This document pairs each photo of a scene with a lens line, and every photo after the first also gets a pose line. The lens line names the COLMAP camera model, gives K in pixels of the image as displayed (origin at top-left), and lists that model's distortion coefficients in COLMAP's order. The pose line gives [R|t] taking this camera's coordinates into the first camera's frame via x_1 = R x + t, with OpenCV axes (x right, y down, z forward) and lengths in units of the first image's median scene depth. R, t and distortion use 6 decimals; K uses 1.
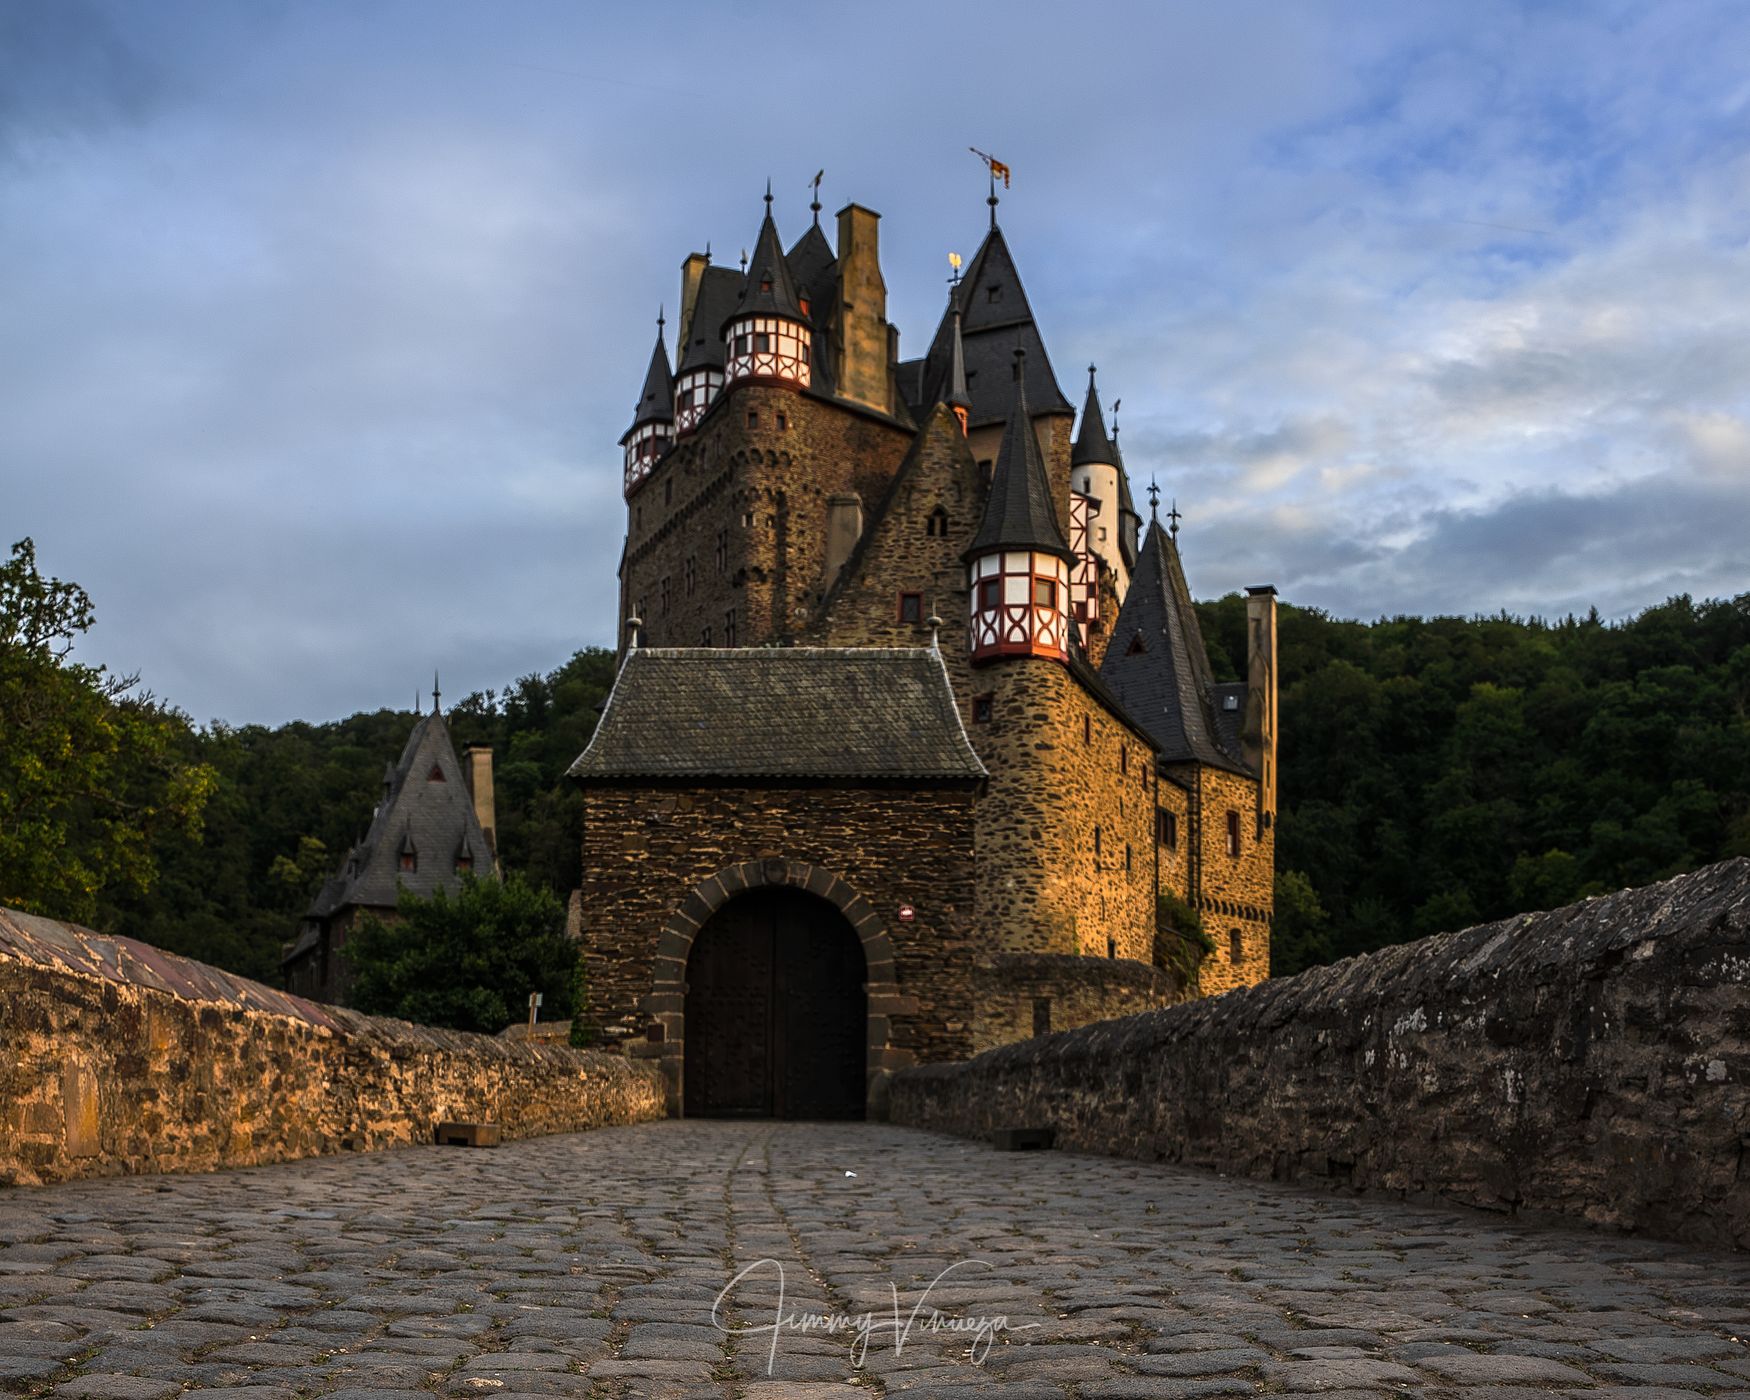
lens RADIAL K [[1811.0, 0, 892.5], [0, 1811.0, 1094.9], [0, 0, 1]] dist [-0.181520, 0.151865]
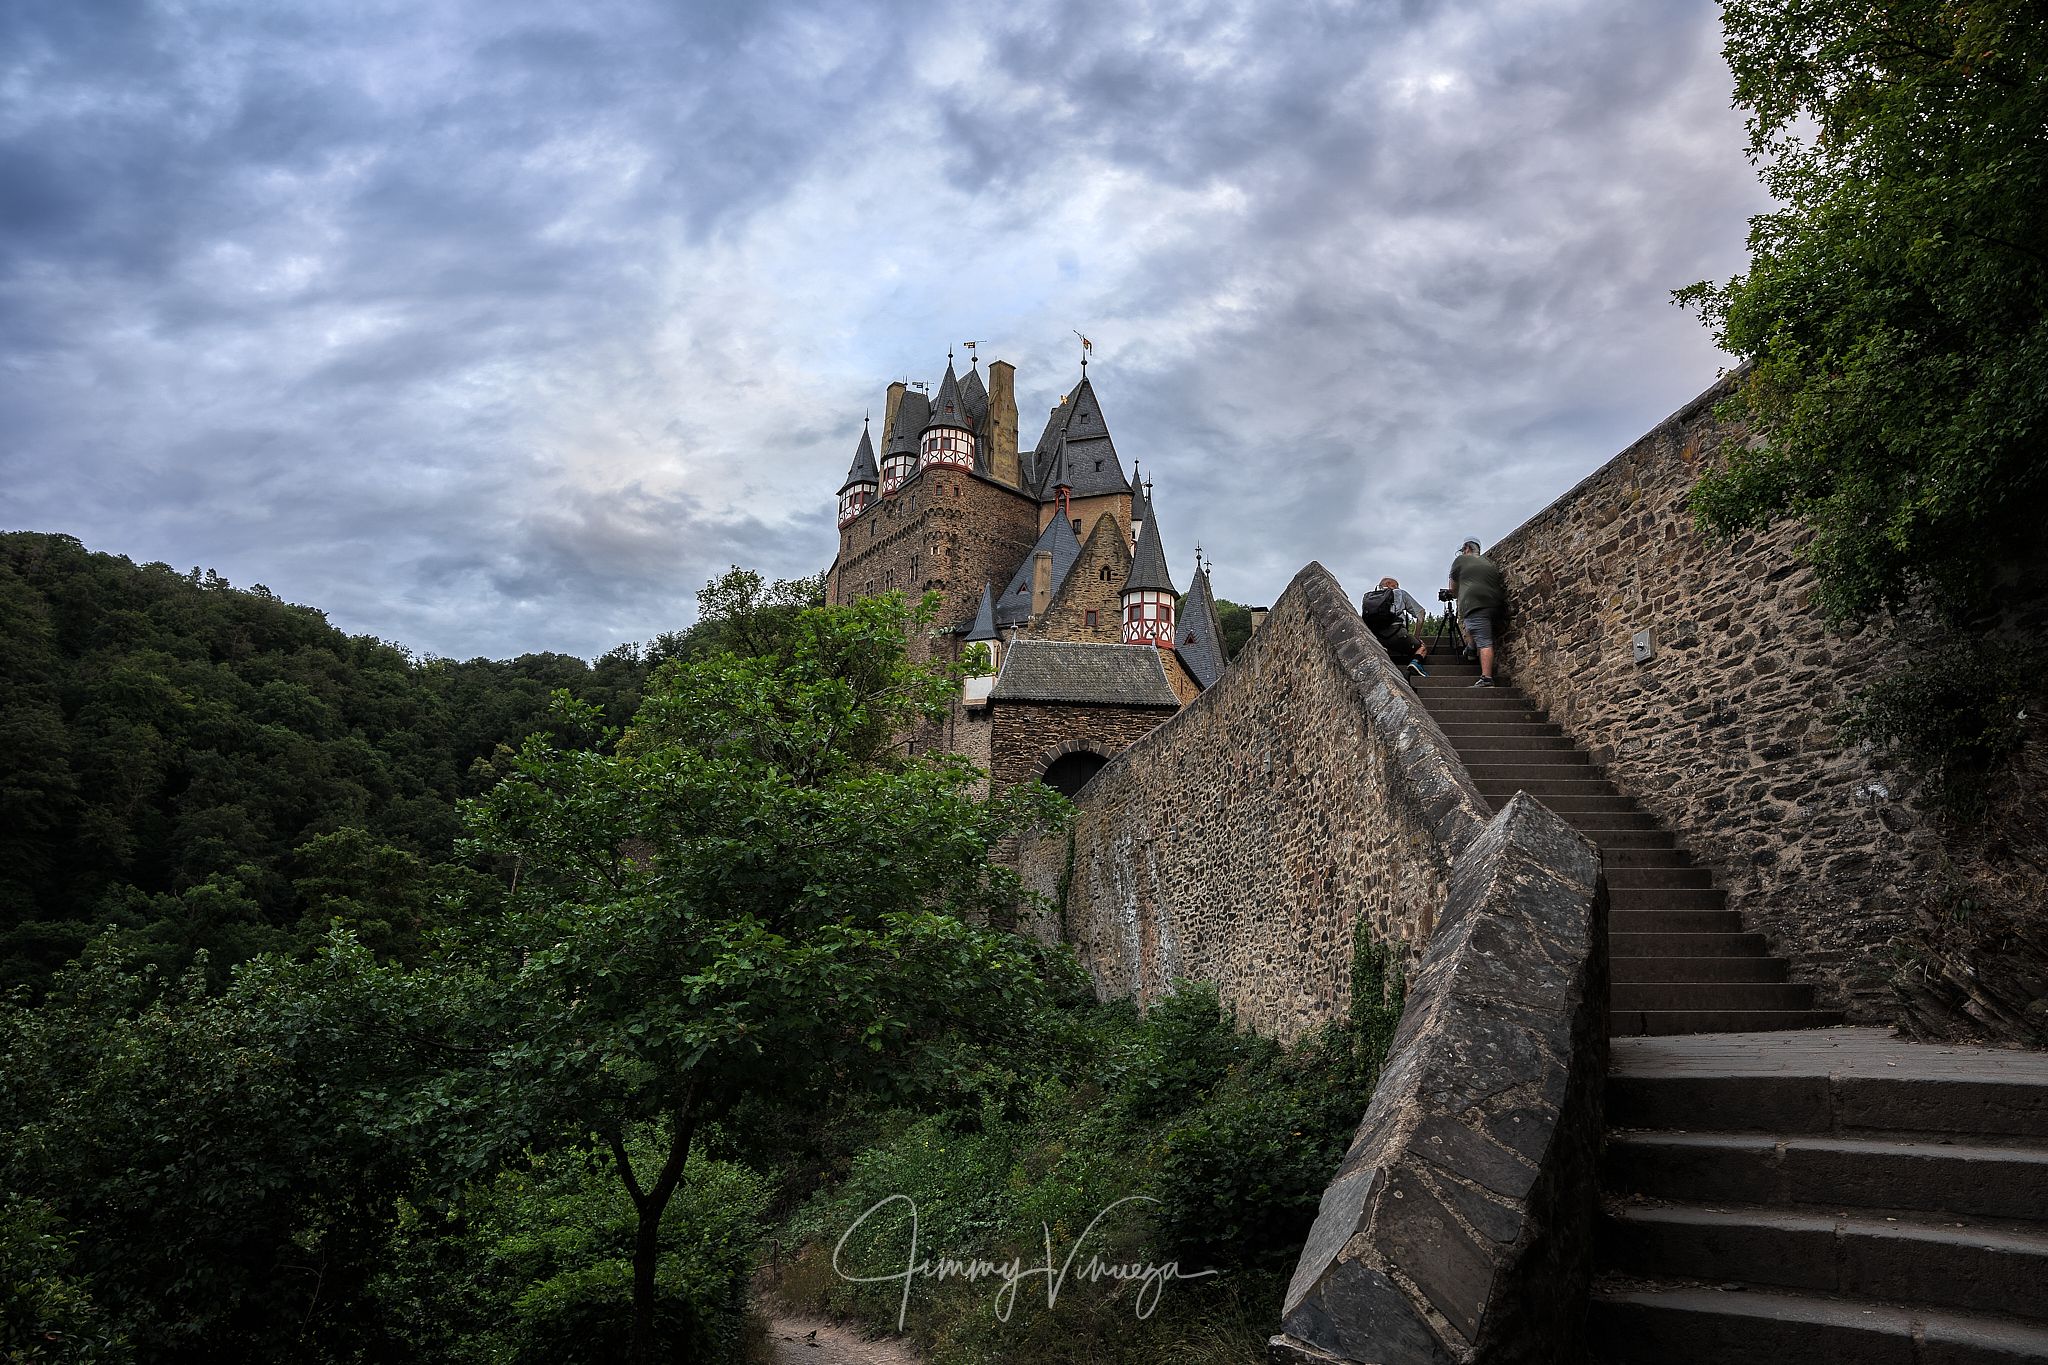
lens RADIAL K [[1419.8, 0, 1022.3], [0, 1419.8, 684.5], [0, 0, 1]] dist [-0.175780, 0.140706]
pose [[0.996454, 0.034574, 0.076709, -0.175688], [-0.018507, 0.979411, -0.201026, 0.096187], [-0.082080, 0.198893, 0.976578, -0.435107]]
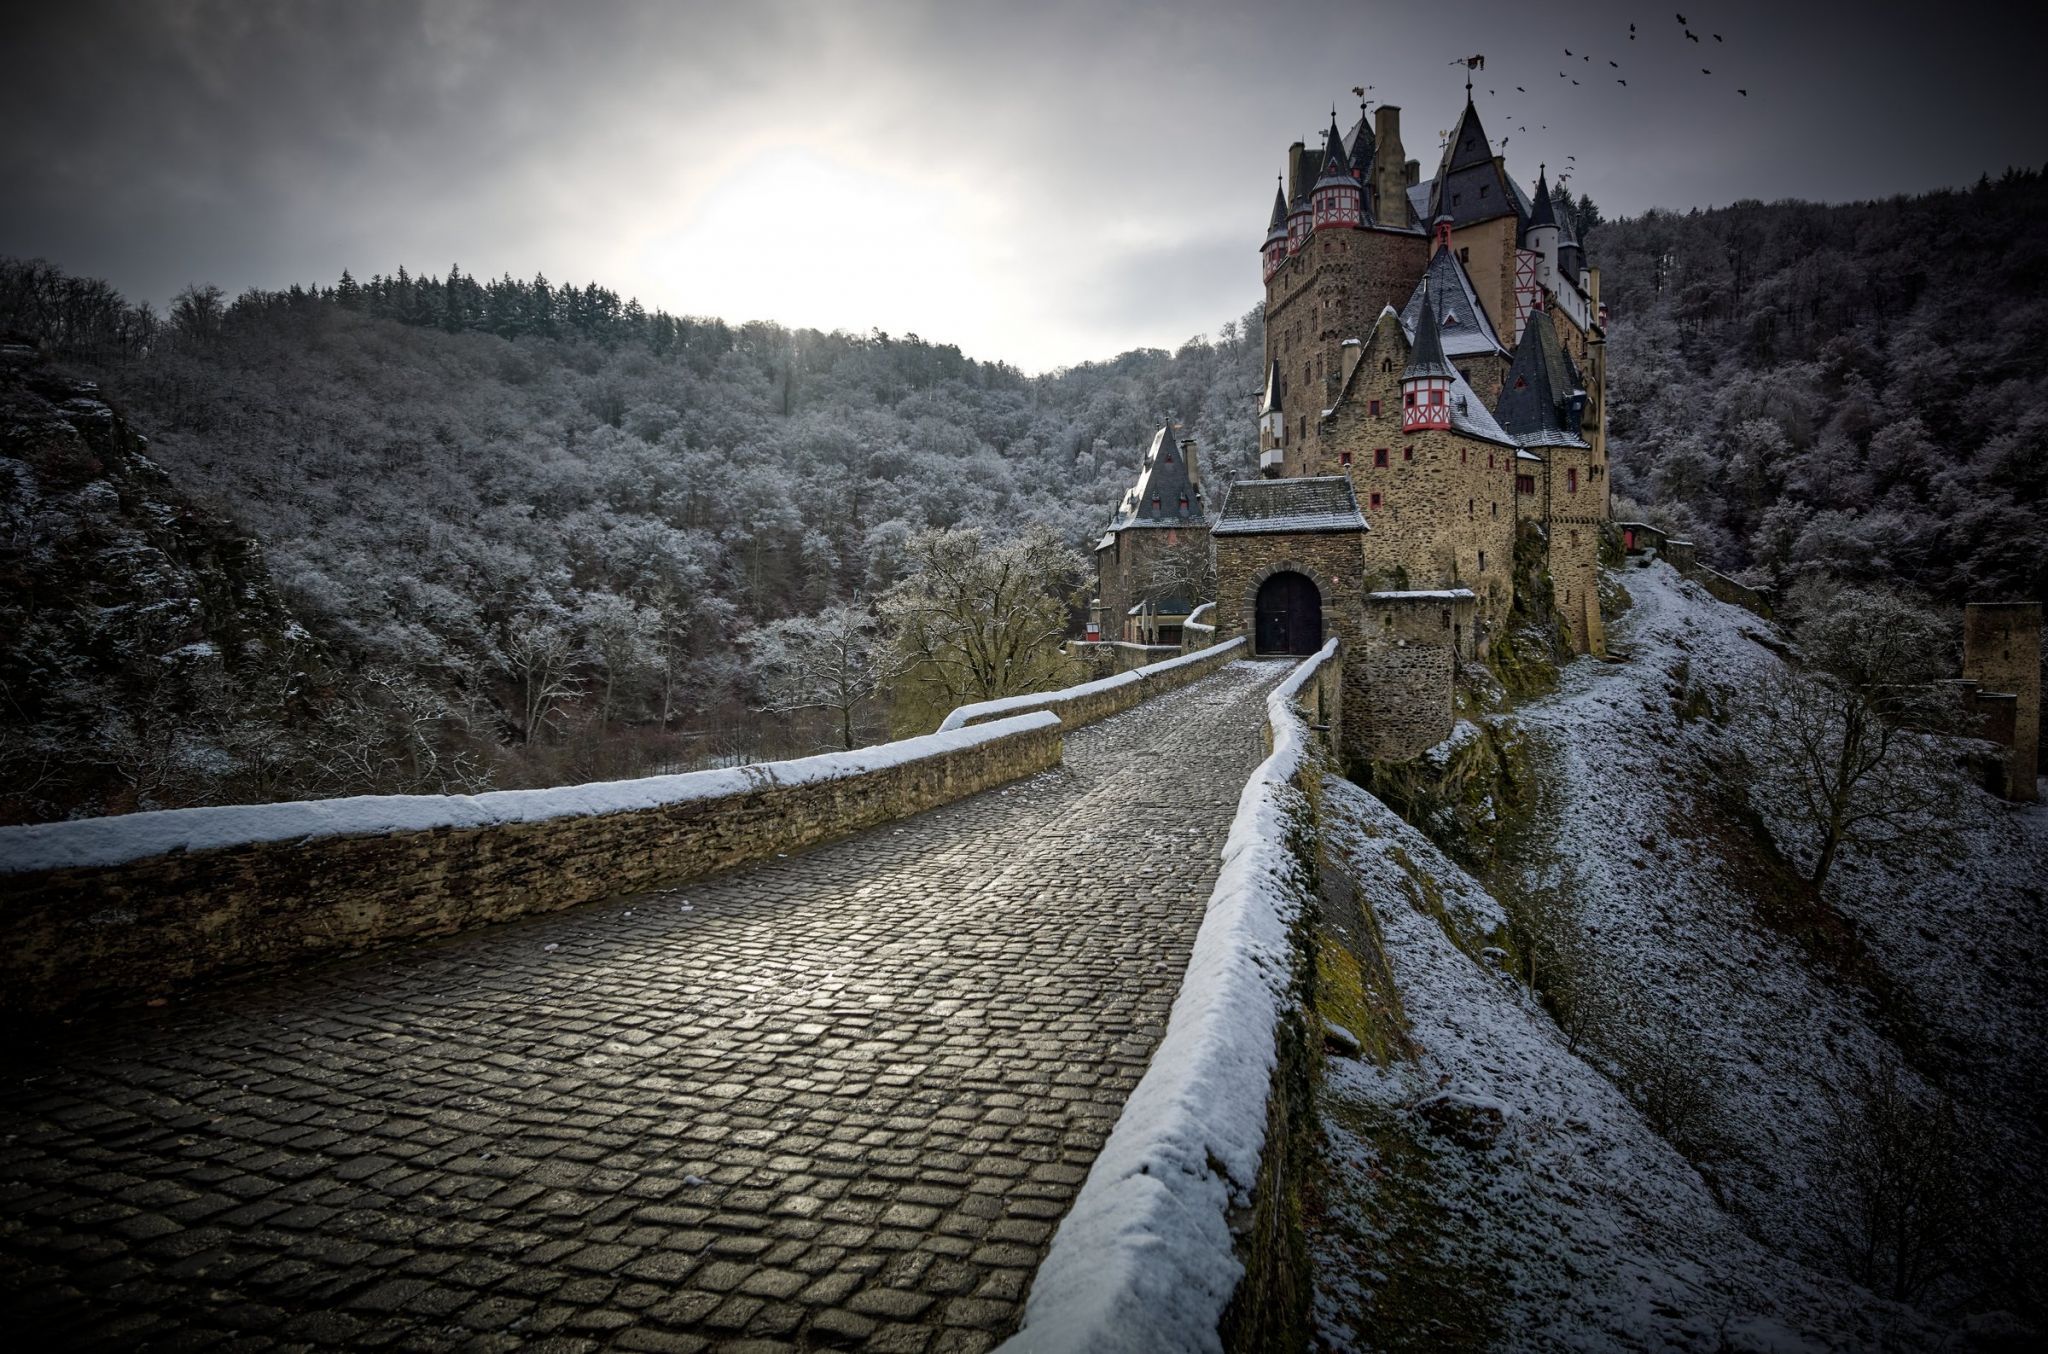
lens RADIAL K [[1170.1, 0, 1015.0], [0, 1170.1, 674.9], [0, 0, 1]] dist [-0.052766, 0.055472]
pose [[0.924429, -0.002963, -0.381344, 0.147620], [0.034255, 0.996573, 0.075296, -0.069012], [0.379814, -0.082669, 0.921362, -0.518658]]
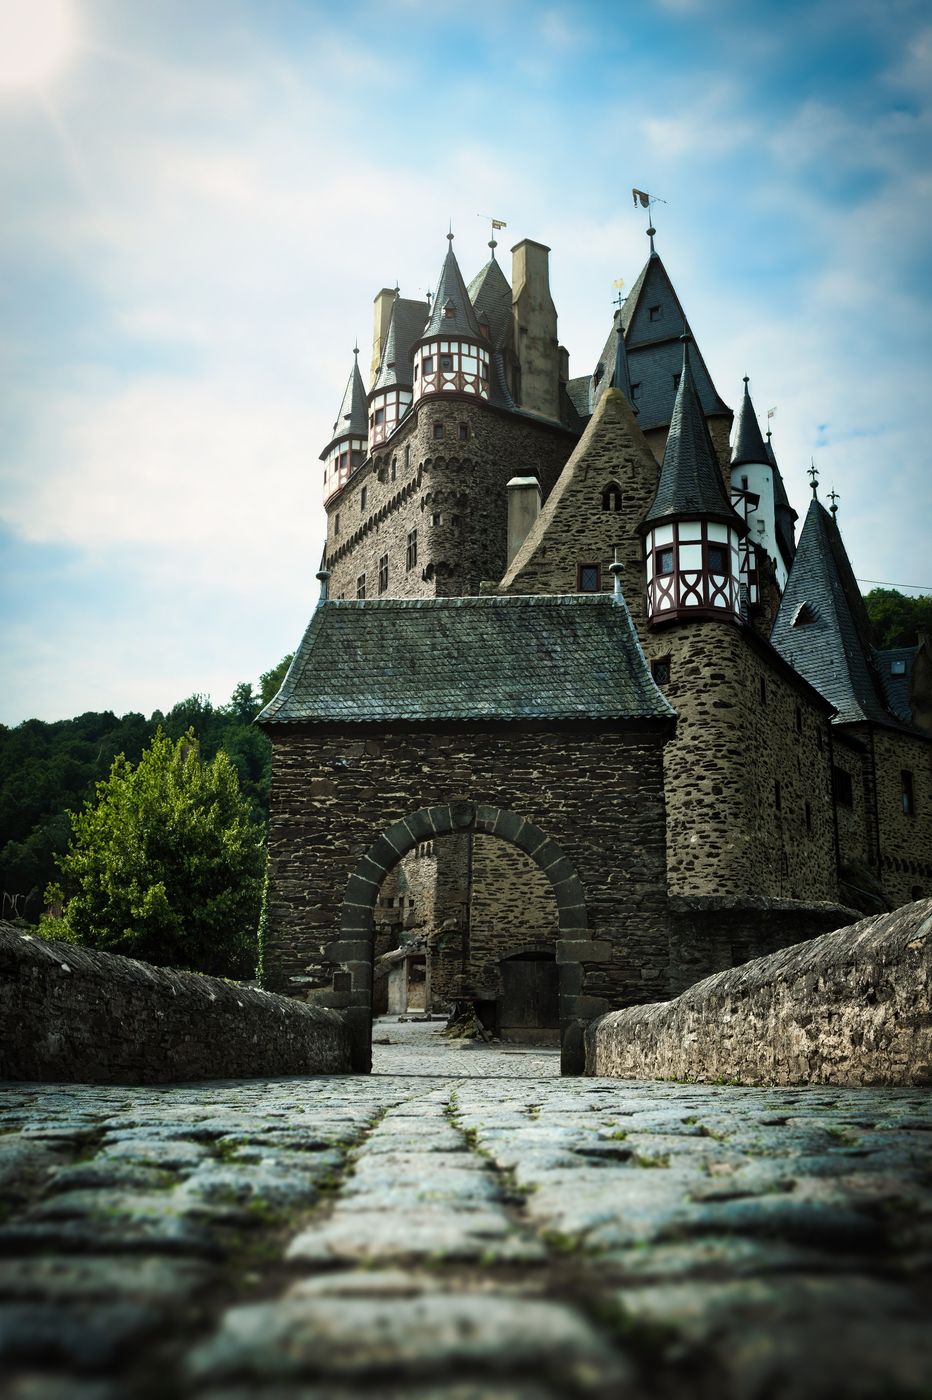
lens RADIAL K [[1643.1, 0, 446.0], [0, 1643.1, 665.7], [0, 0, 1]] dist [0.042525, 0.006747]
pose [[0.997081, -0.021688, -0.073210, -0.004125], [0.003892, 0.972000, -0.234948, 0.005592], [0.076256, 0.233977, 0.969247, 0.066189]]
